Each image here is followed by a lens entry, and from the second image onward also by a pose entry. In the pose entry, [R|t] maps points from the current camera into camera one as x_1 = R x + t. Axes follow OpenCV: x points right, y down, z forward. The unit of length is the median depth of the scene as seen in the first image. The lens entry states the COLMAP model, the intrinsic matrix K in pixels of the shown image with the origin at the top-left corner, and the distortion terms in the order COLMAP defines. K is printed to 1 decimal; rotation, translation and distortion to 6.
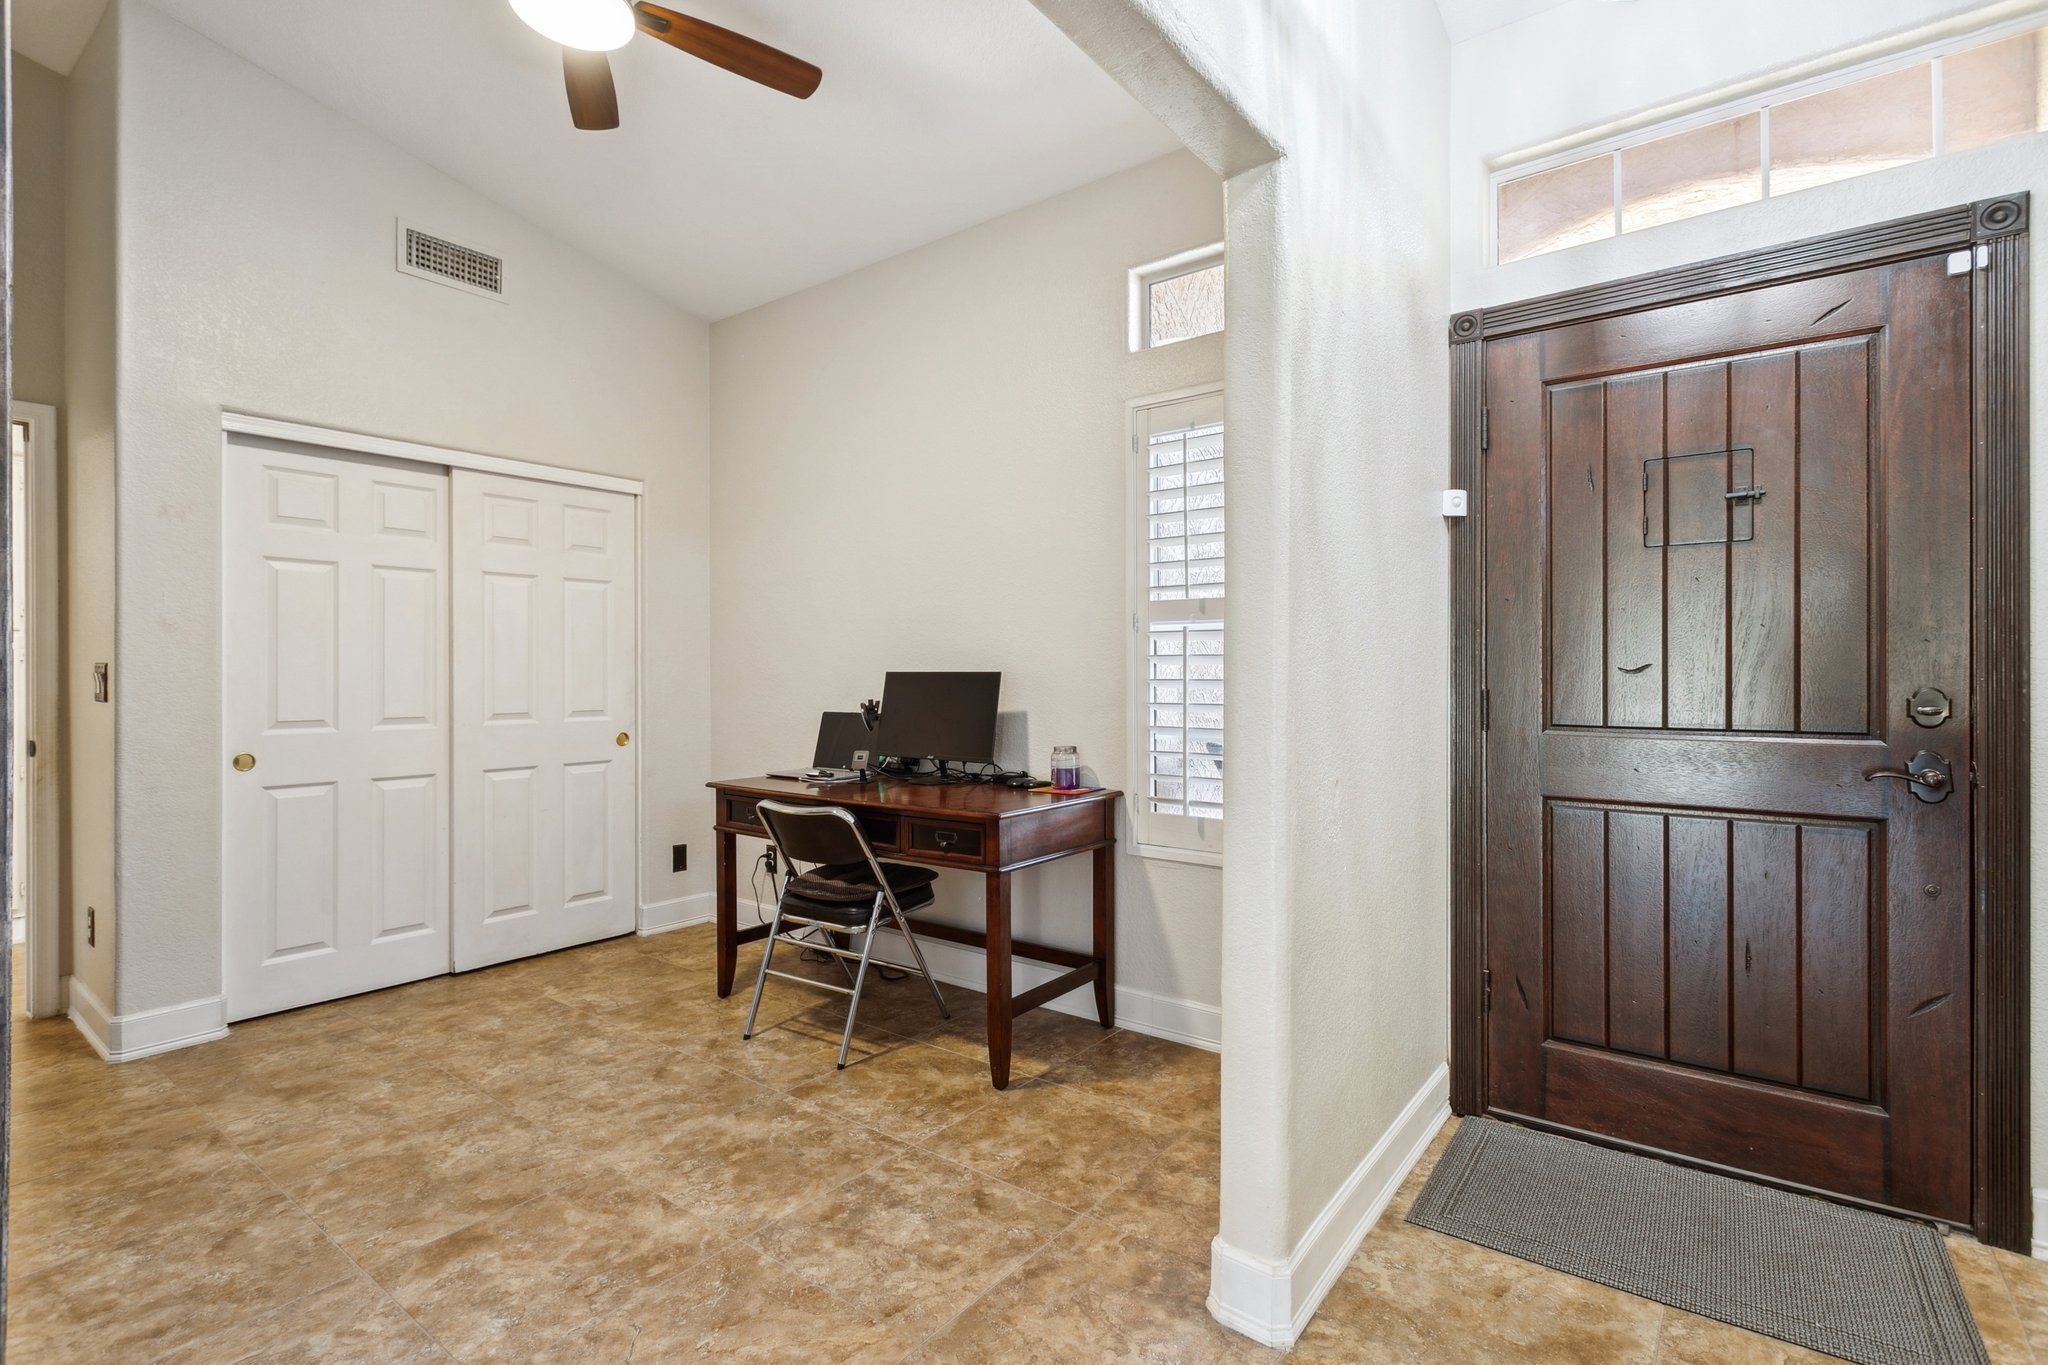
lens RADIAL K [[961.0, 0, 1029.7], [0, 961.0, 668.9], [0, 0, 1]] dist [-0.000268, 0.000340]
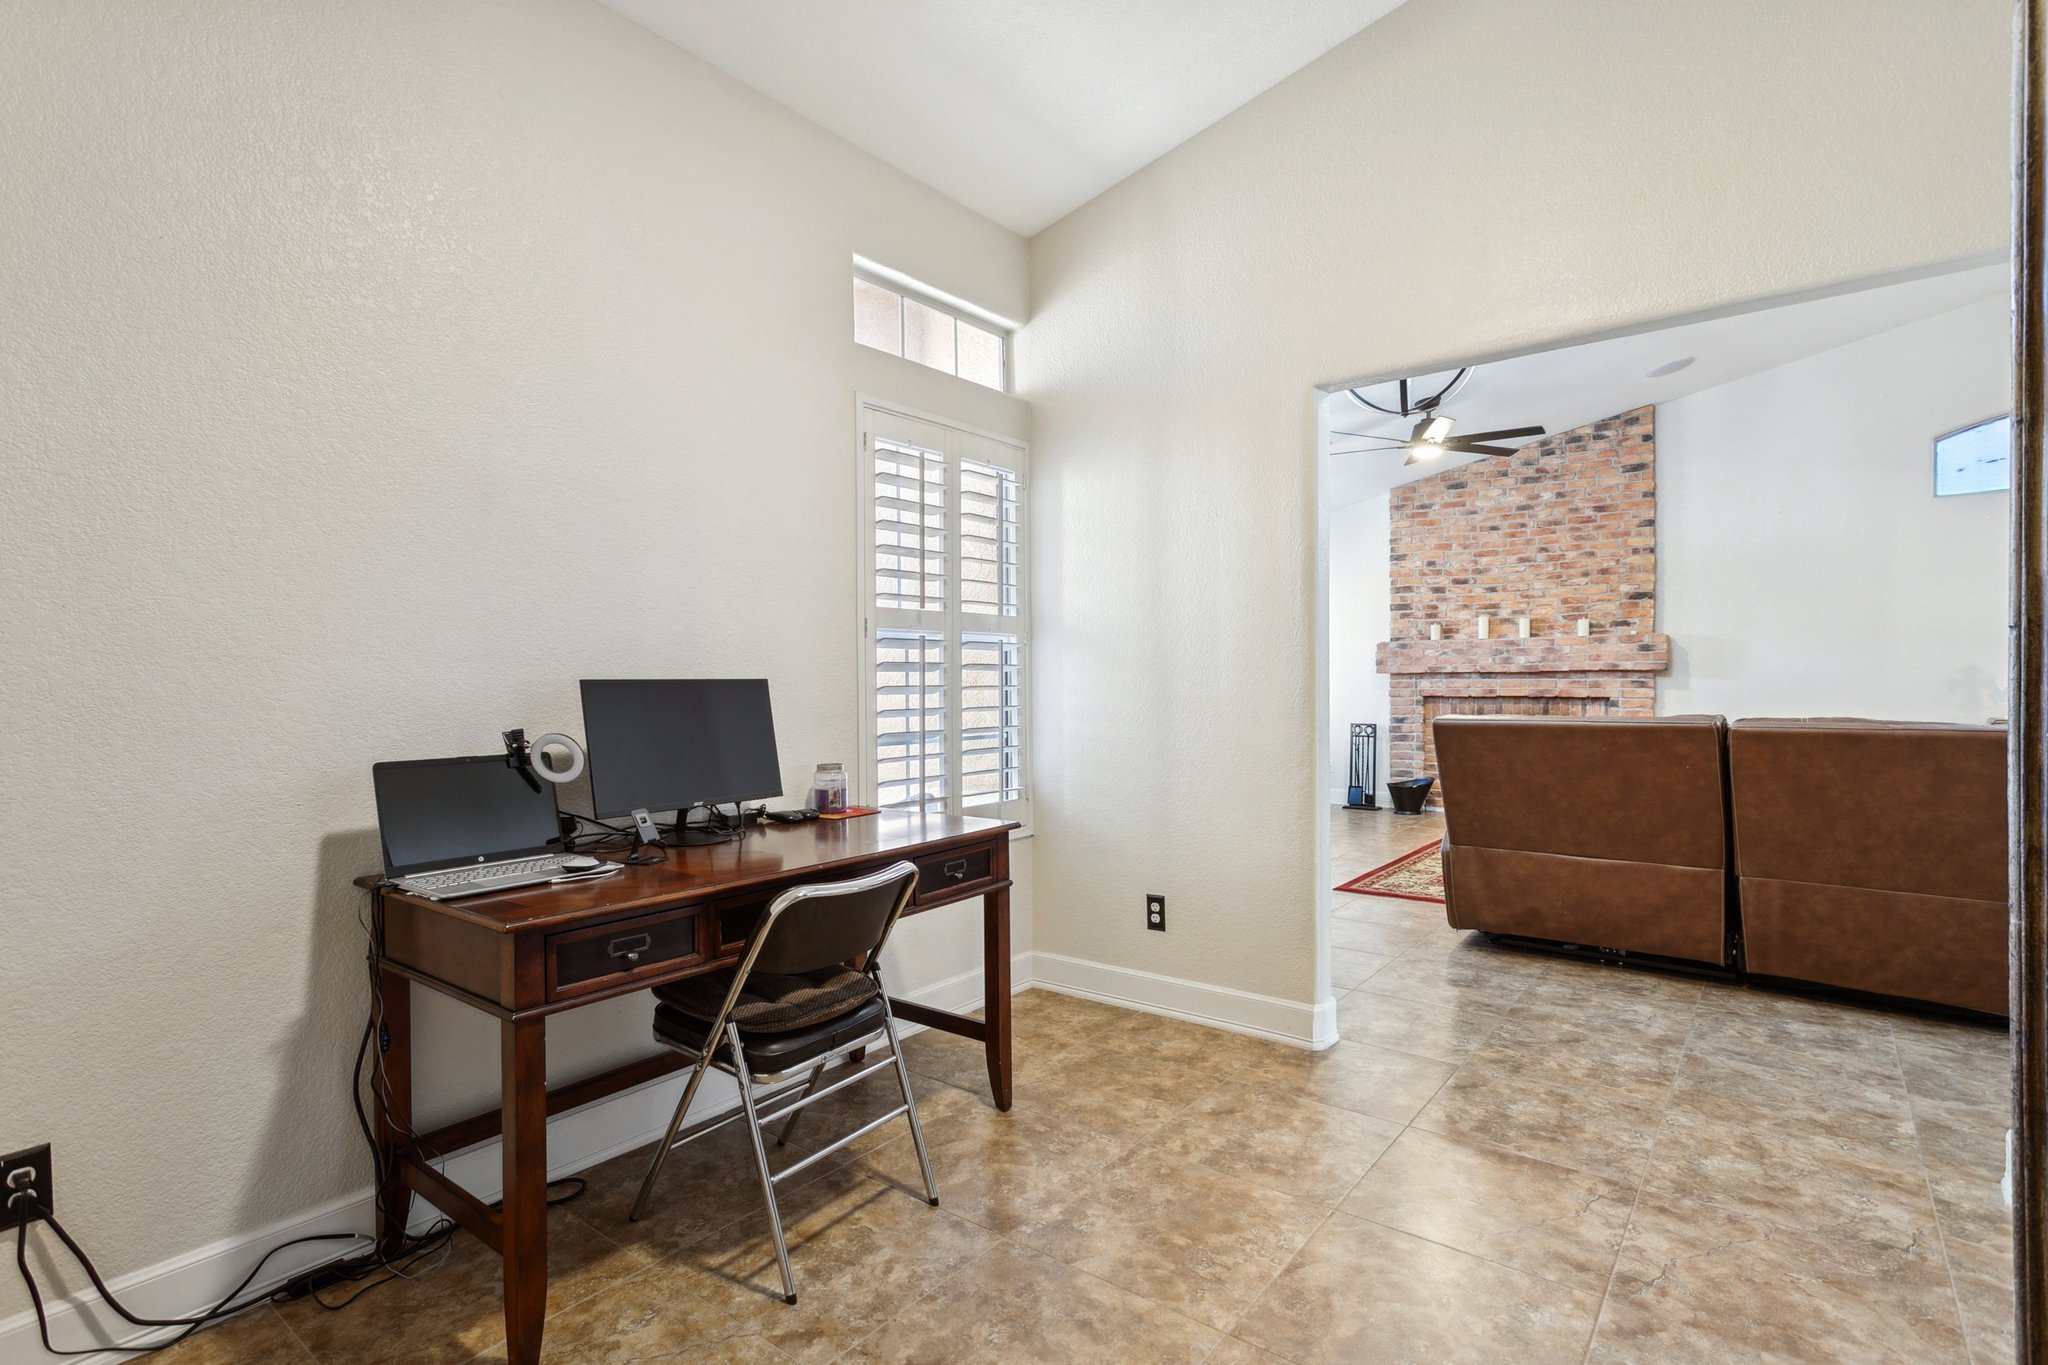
lens RADIAL K [[968.0, 0, 1030.7], [0, 968.0, 675.4], [0, 0, 1]] dist [0.000253, 0.000917]
pose [[0.022390, 0.010771, 0.999691, -0.895932], [0.007730, 0.999910, -0.010947, 0.012081], [-0.999719, 0.007972, 0.022304, 0.849970]]
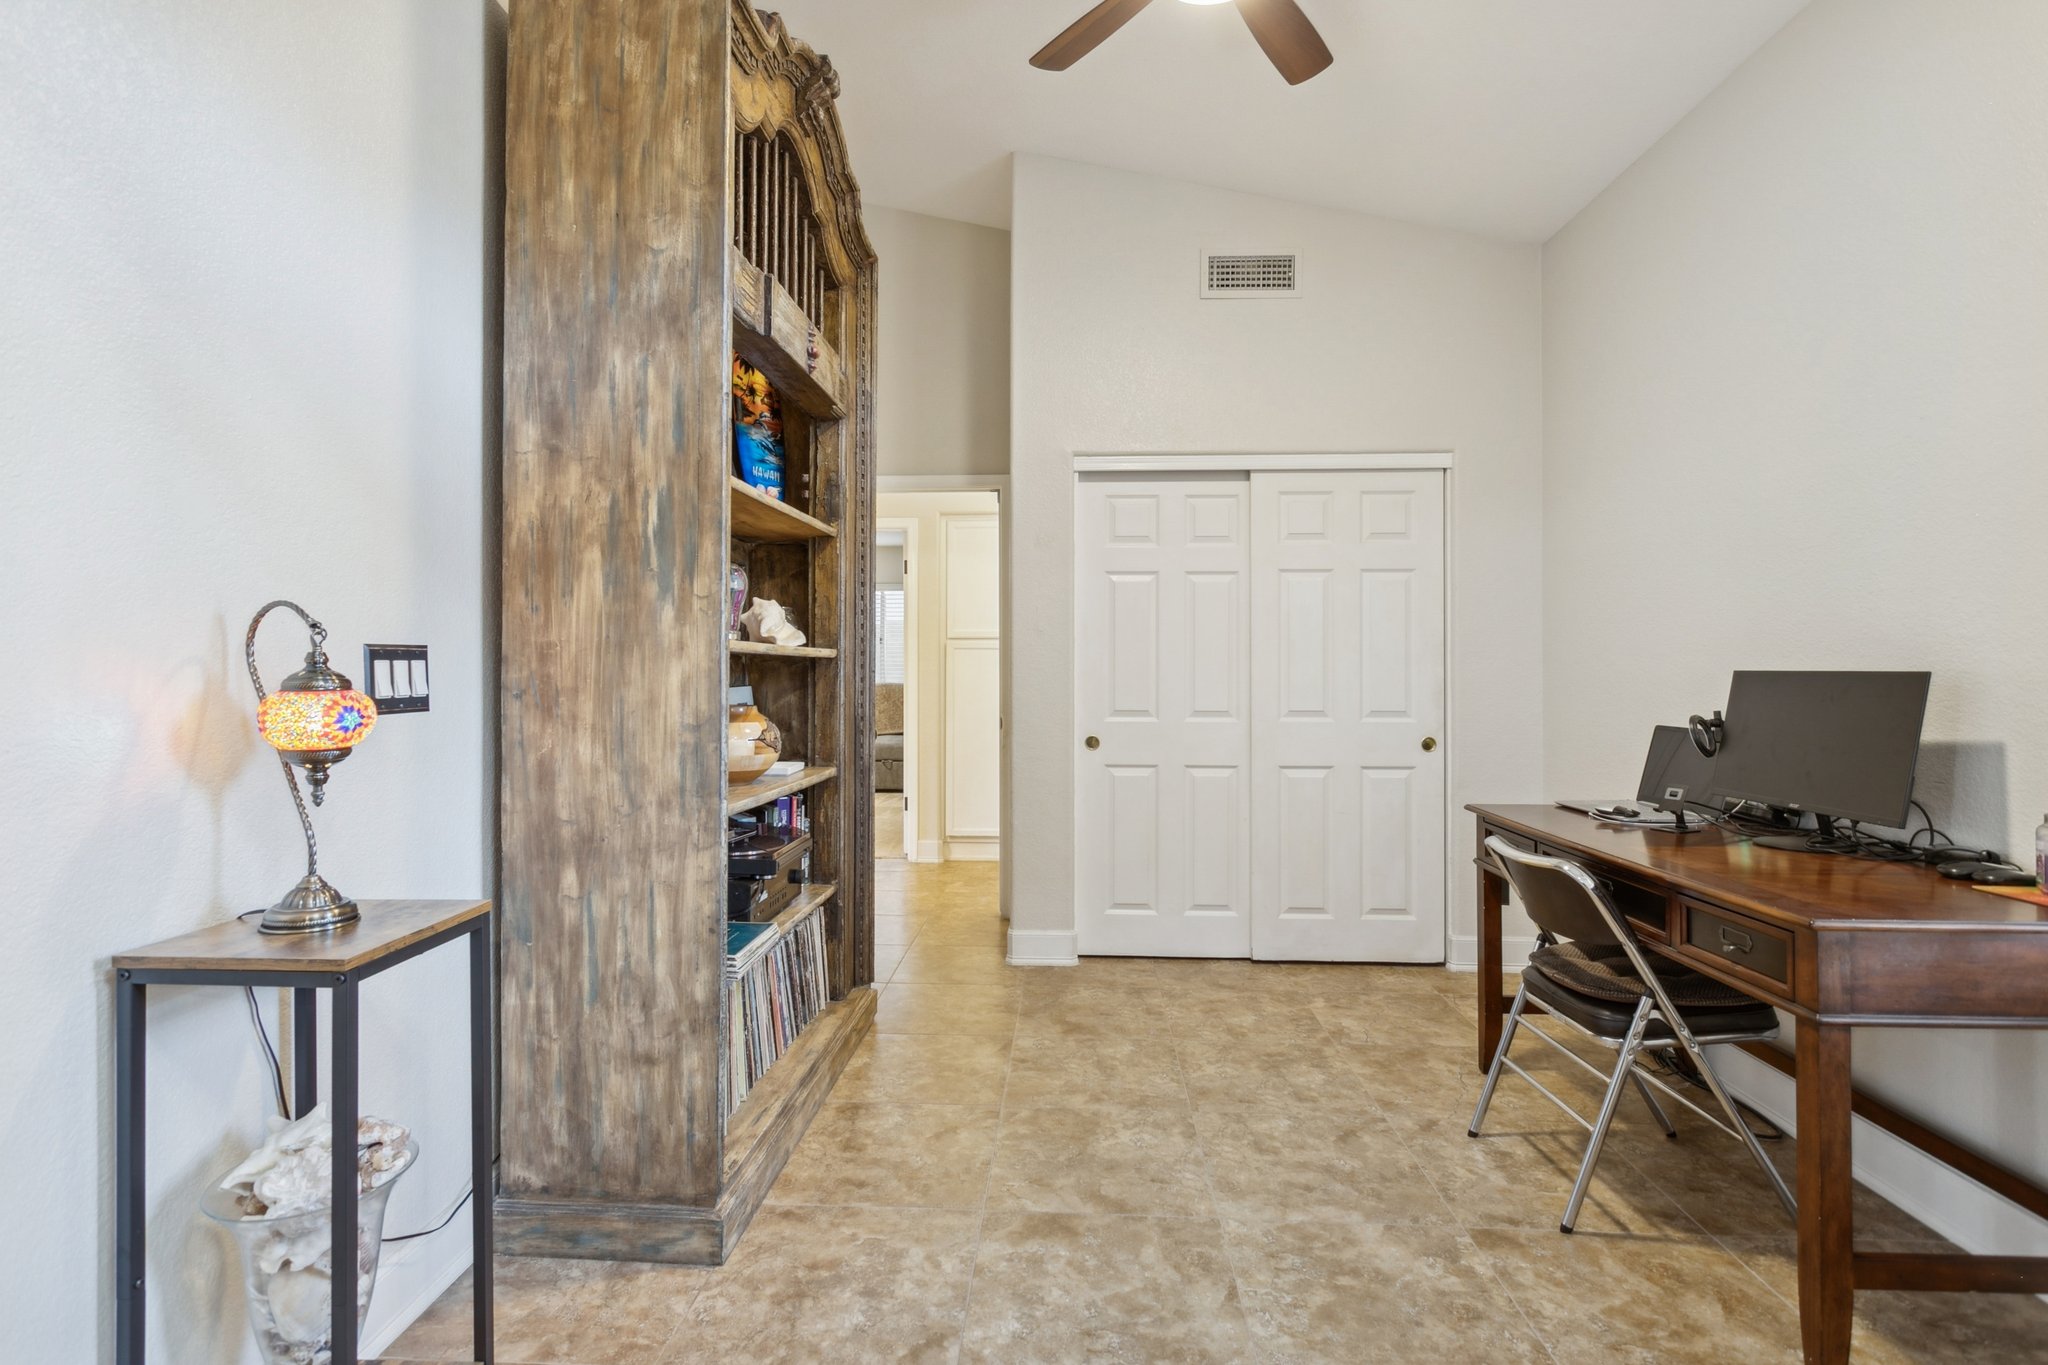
lens RADIAL K [[975.3, 0, 1029.4], [0, 975.3, 663.5], [0, 0, 1]] dist [-0.001779, 0.000486]
pose [[0.562497, -0.002093, -0.826797, 0.163730], [0.000055, 0.999997, -0.002494, 0.000247], [0.826799, 0.001358, 0.562495, 0.254320]]
